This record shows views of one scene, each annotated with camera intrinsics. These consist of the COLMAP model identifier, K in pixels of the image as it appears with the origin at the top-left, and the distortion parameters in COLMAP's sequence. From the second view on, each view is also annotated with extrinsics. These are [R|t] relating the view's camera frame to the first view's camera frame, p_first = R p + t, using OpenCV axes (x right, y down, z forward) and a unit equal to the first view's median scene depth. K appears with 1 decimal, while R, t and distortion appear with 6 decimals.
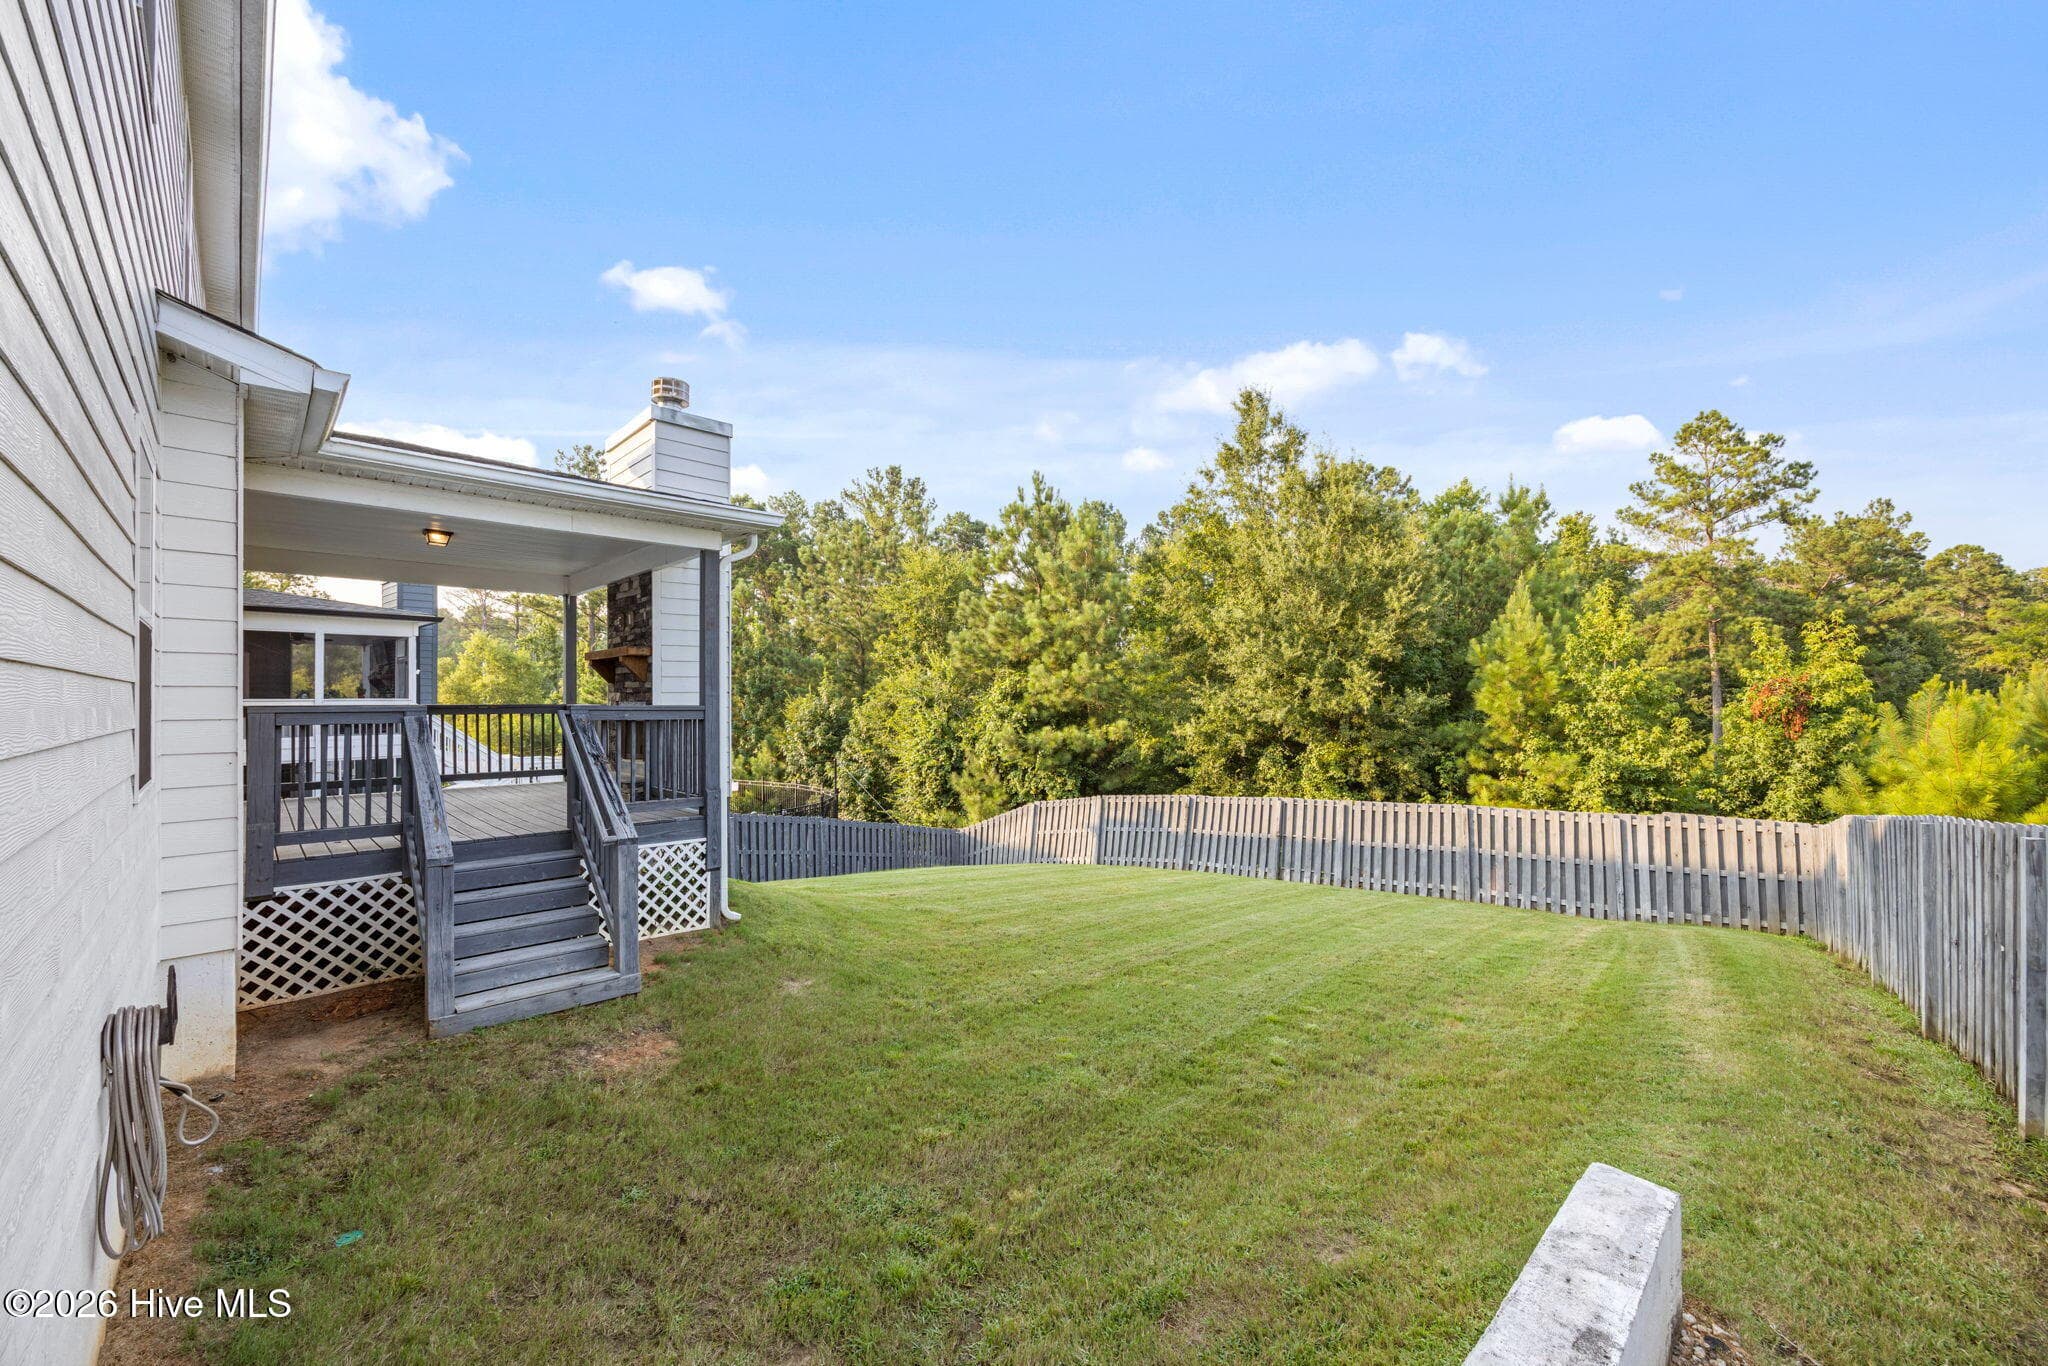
lens RADIAL K [[778.5, 0, 1030.3], [0, 778.5, 685.4], [0, 0, 1]] dist [-0.004192, -0.000266]
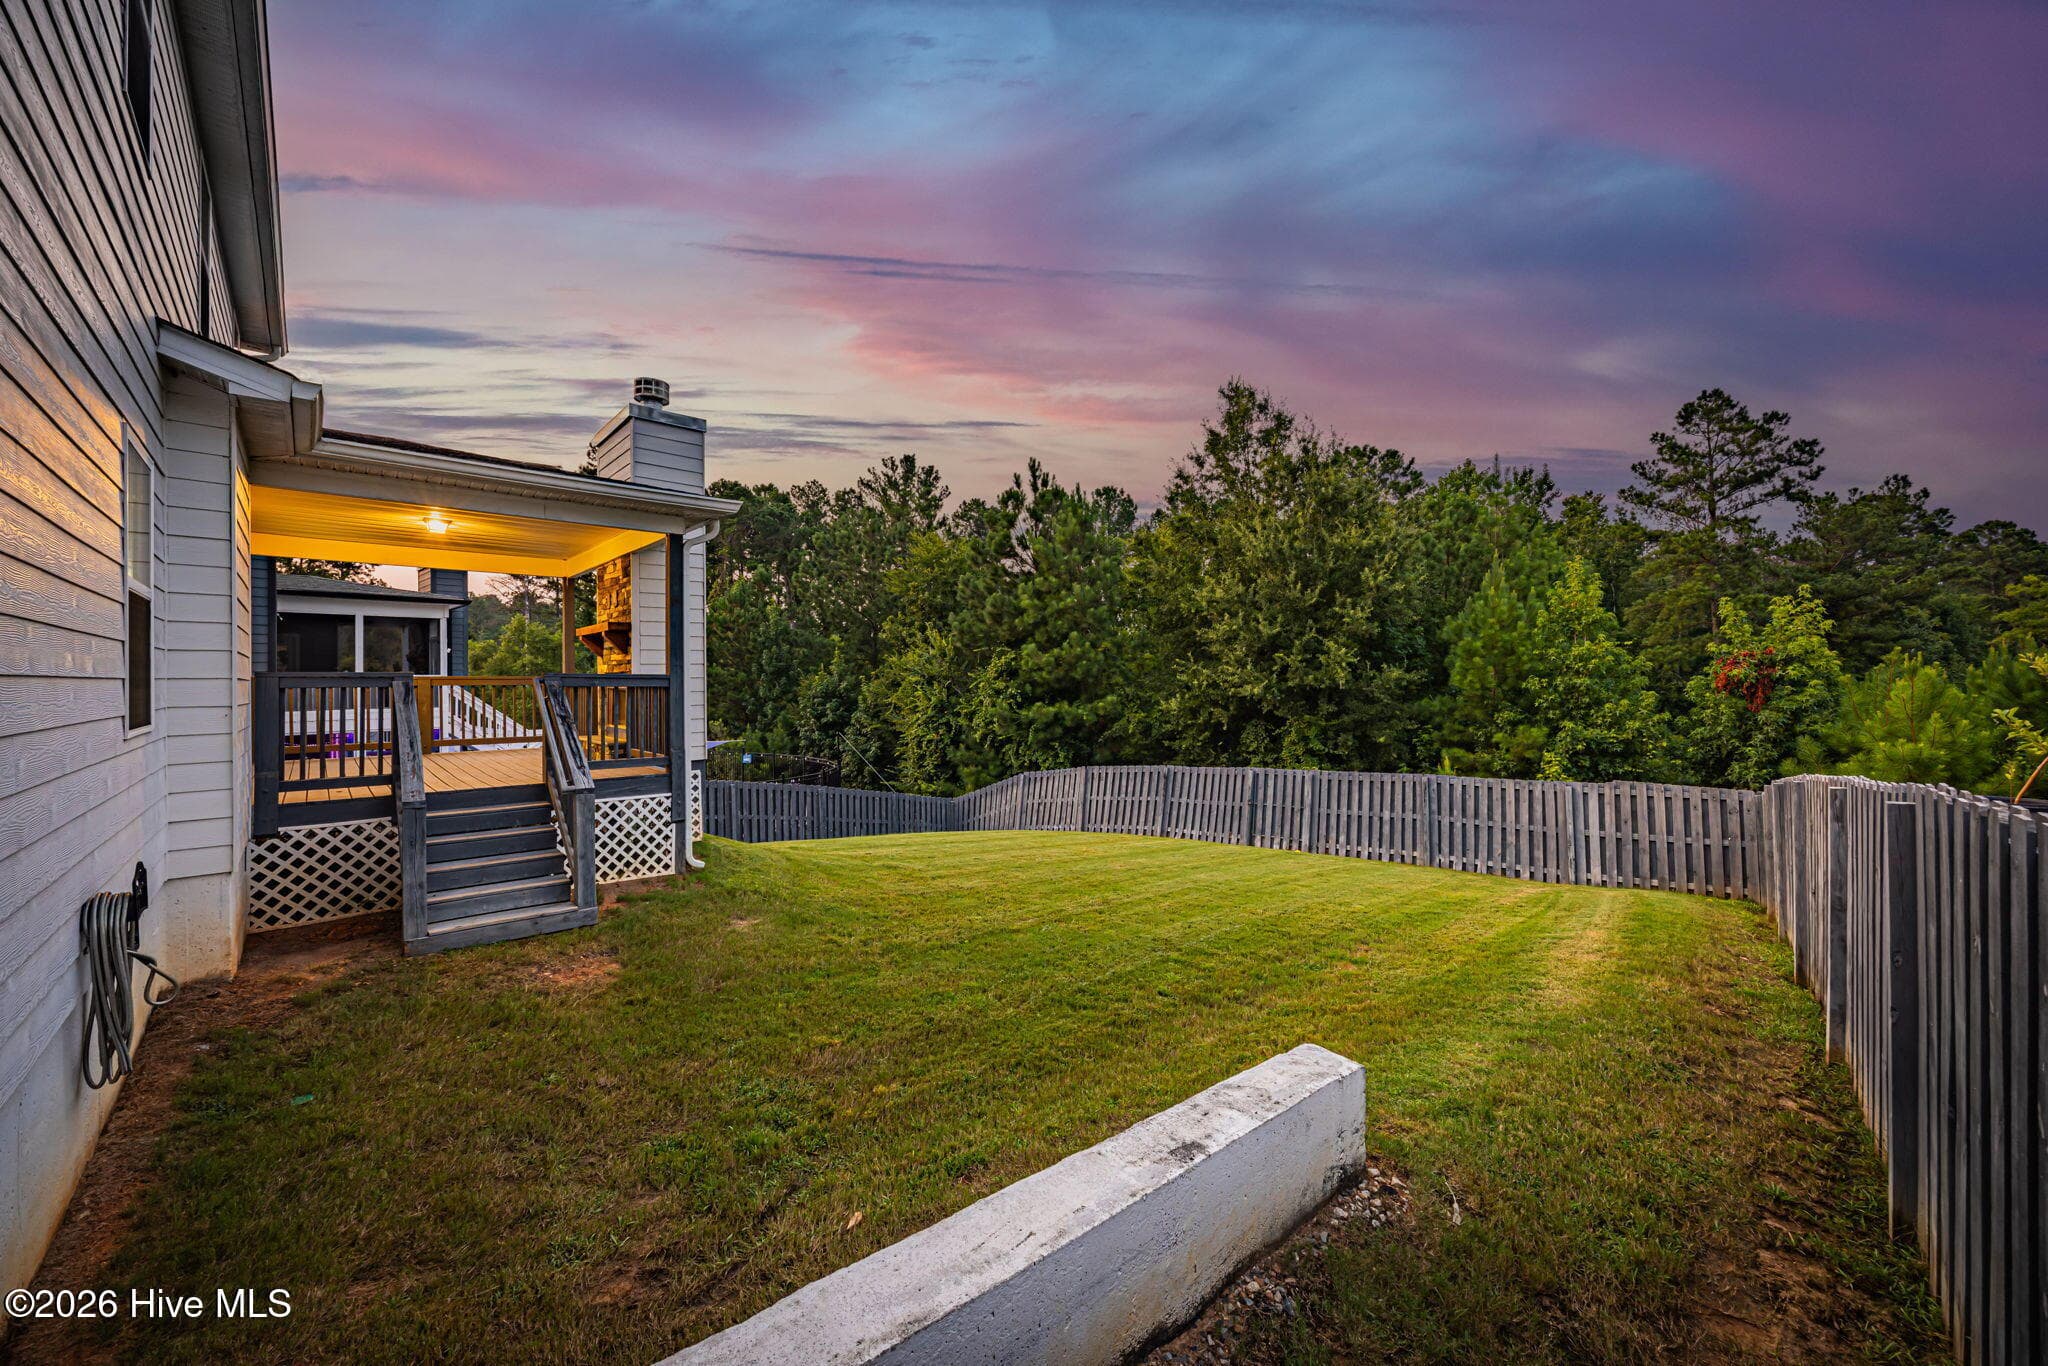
lens RADIAL K [[755.5, 0, 1030.0], [0, 755.5, 671.3], [0, 0, 1]] dist [-0.003902, 0.000121]
pose [[0.999332, -0.002997, -0.036428, 0.108609], [0.003203, 0.999979, 0.005595, 0.013593], [0.036410, -0.005708, 0.999321, -0.047727]]
